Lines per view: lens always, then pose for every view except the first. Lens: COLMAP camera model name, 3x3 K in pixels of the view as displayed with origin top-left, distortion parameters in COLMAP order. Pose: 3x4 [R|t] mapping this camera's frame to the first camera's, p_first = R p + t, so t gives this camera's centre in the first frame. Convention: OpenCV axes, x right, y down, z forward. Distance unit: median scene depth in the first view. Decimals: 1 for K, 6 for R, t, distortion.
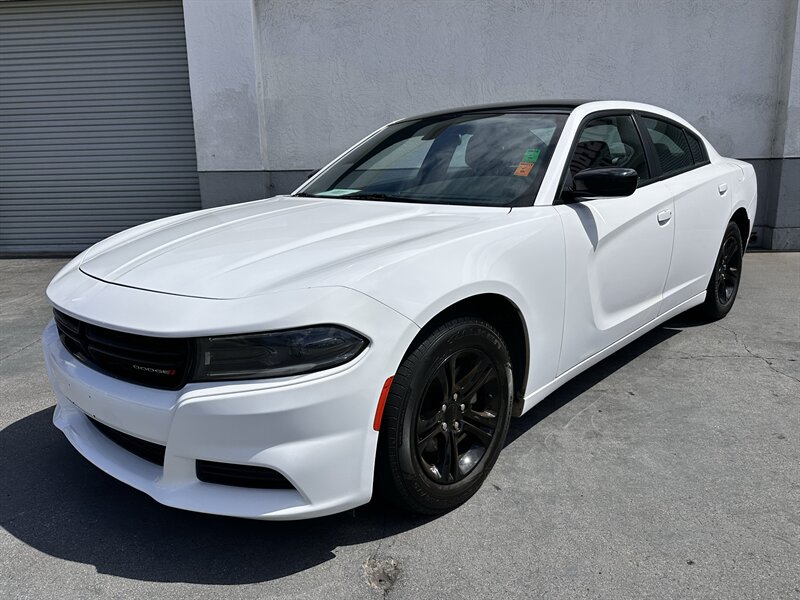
lens RADIAL K [[625.4, 0, 397.6], [0, 625.4, 294.6], [0, 0, 1]] dist [0.045848, -0.056102]
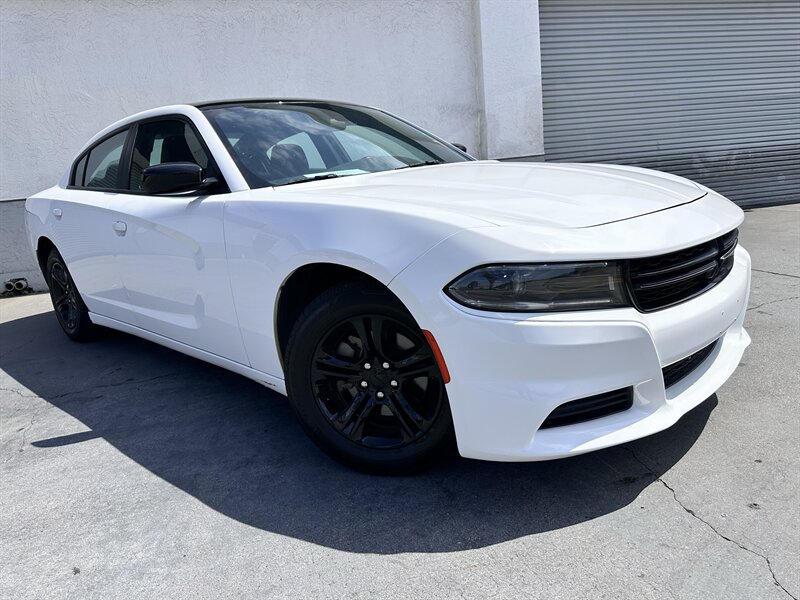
lens RADIAL K [[566.2, 0, 397.5], [0, 566.2, 304.9], [0, 0, 1]] dist [0.024291, -0.031121]
pose [[0.949674, -0.125481, 0.287010, 0.258970], [0.128379, 0.991686, 0.008780, 0.023013], [-0.285725, 0.028508, 0.957887, 0.154766]]
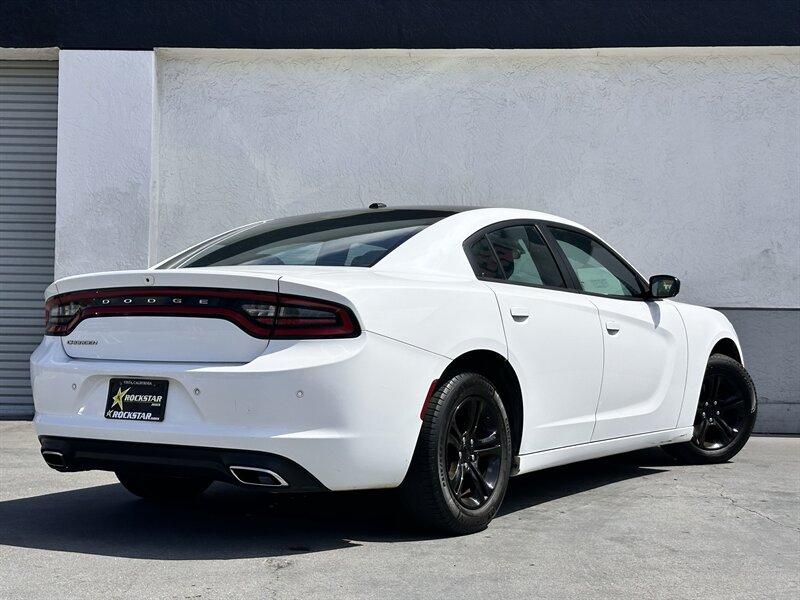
lens RADIAL K [[1301.4, 0, 397.8], [0, 1301.4, 299.8], [0, 0, 1]] dist [0.144298, 0.000000]
pose [[0.999192, 0.037452, 0.014553, 0.085858], [-0.032731, 0.968769, -0.245795, 0.317000], [-0.023304, 0.245120, 0.969213, -0.880725]]
